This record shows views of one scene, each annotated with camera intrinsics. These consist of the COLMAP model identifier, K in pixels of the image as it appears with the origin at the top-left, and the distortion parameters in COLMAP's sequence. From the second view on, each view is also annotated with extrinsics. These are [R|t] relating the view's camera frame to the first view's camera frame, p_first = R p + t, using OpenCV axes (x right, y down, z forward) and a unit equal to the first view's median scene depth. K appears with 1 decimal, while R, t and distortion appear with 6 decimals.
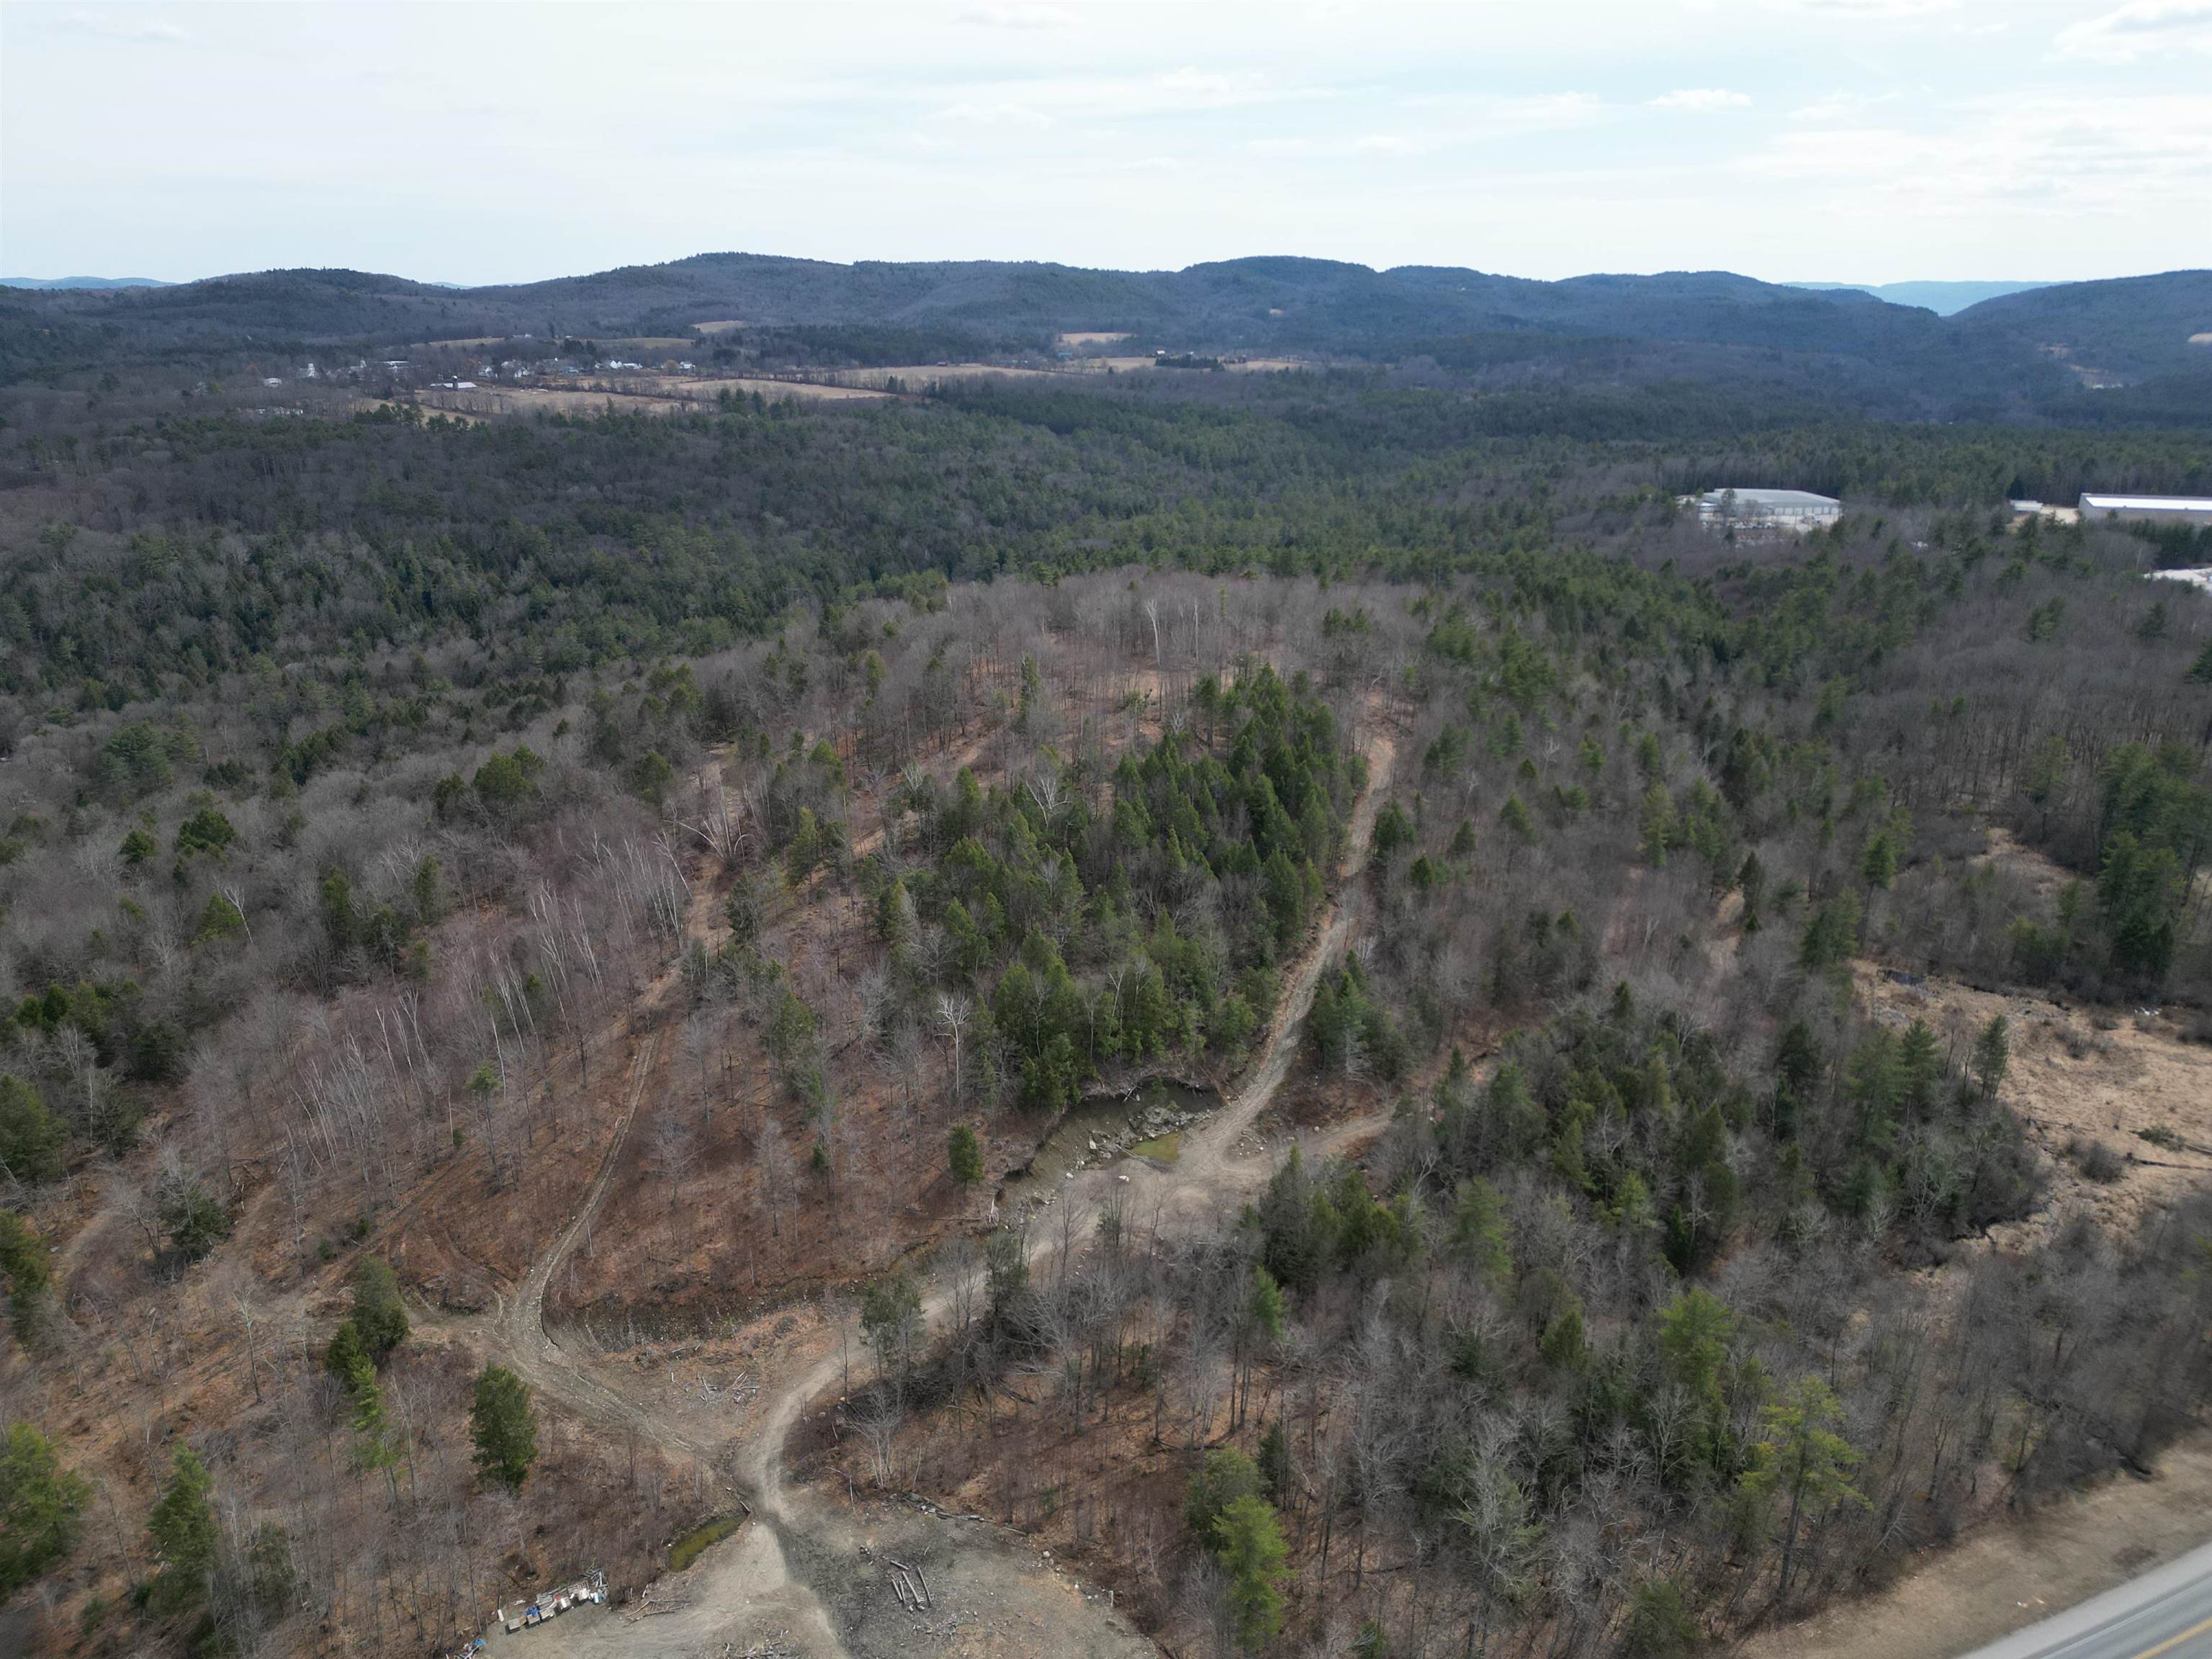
lens RADIAL K [[1550.8, 0, 1116.5], [0, 1550.8, 831.0], [0, 0, 1]] dist [0.072831, -0.063448]
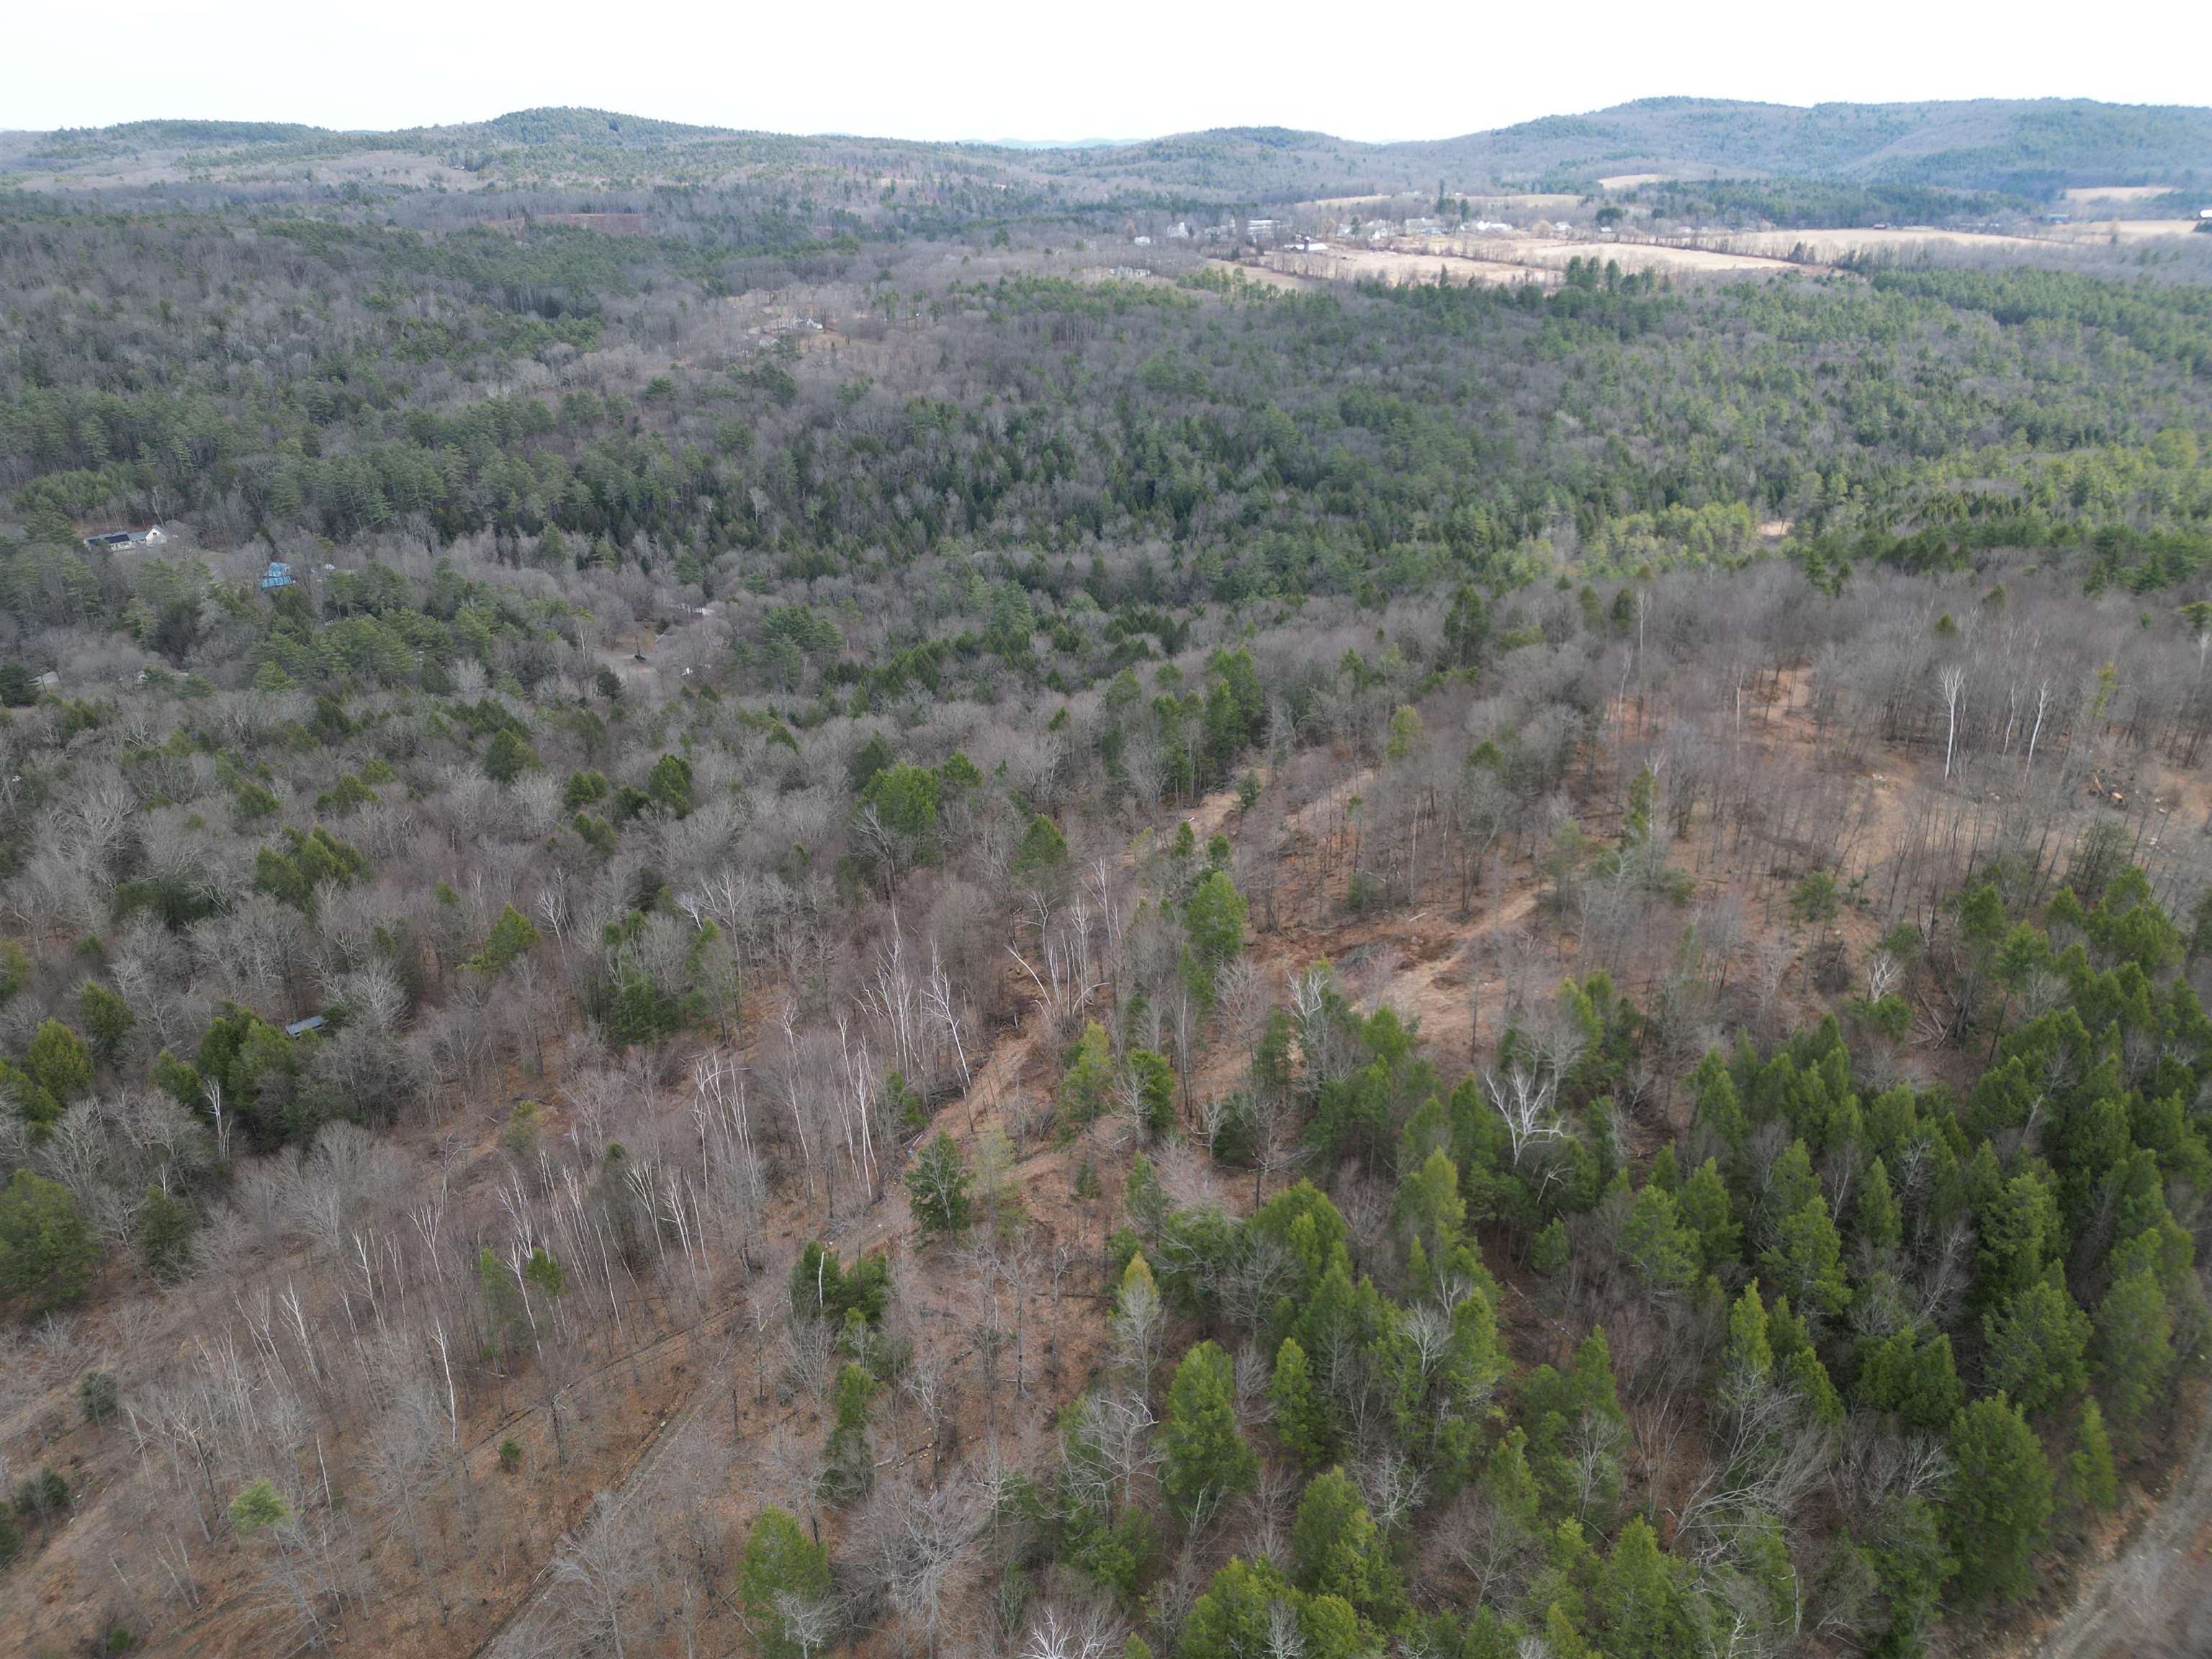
lens RADIAL K [[1550.8, 0, 1106.3], [0, 1550.8, 841.7], [0, 0, 1]] dist [0.072831, -0.063448]
pose [[0.851378, 0.210375, -0.480518, 0.025130], [-0.168564, 0.977192, 0.129163, -0.056624], [0.496731, -0.028968, 0.867421, 0.177383]]
